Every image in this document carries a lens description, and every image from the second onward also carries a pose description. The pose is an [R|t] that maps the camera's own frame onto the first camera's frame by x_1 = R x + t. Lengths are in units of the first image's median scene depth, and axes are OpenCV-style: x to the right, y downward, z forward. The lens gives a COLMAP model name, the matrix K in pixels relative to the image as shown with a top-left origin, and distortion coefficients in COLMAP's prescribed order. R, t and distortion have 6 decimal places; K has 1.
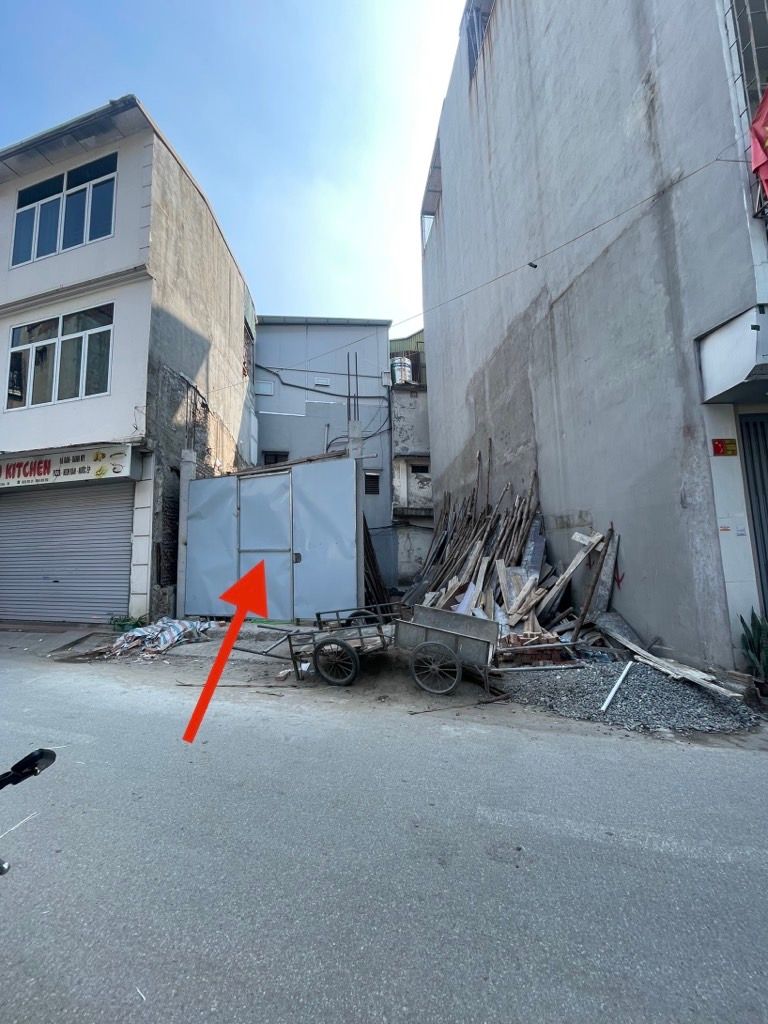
lens RADIAL K [[414.2, 0, 383.5], [0, 414.2, 513.6], [0, 0, 1]] dist [-0.000526, 0.000005]
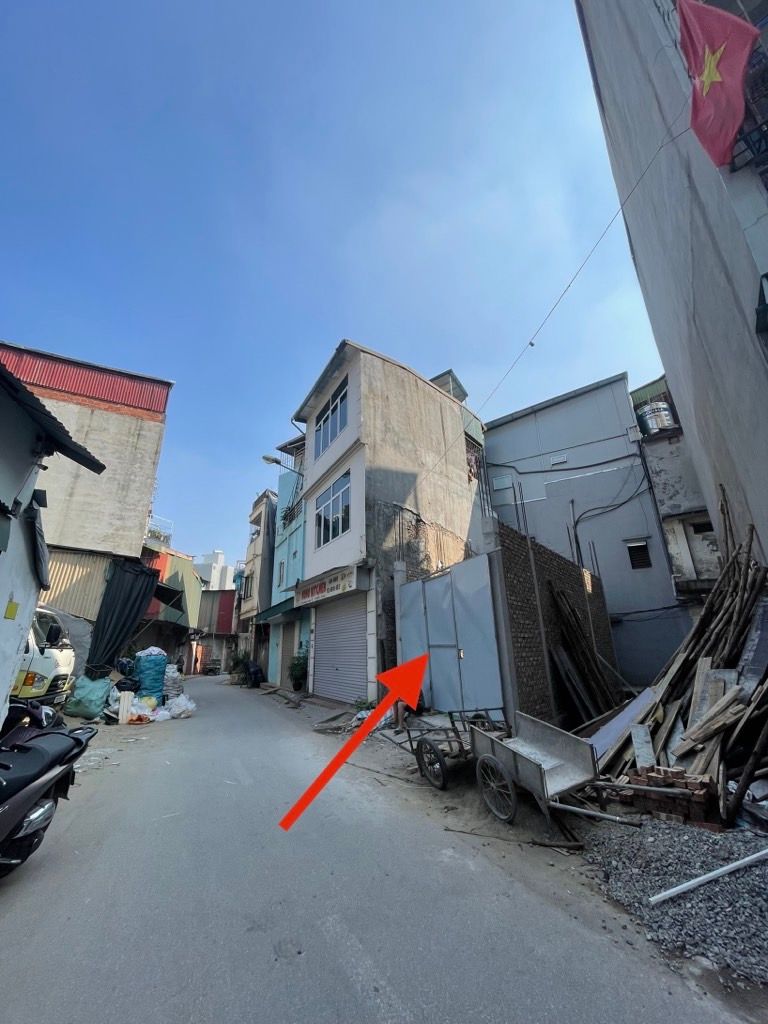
lens RADIAL K [[414.2, 0, 383.4], [0, 414.2, 512.2], [0, 0, 1]] dist [-0.000526, 0.000005]
pose [[0.717773, -0.218688, -0.661043, 0.359345], [0.082194, 0.969370, -0.231441, -0.011505], [0.691409, 0.111789, 0.713763, 0.059391]]
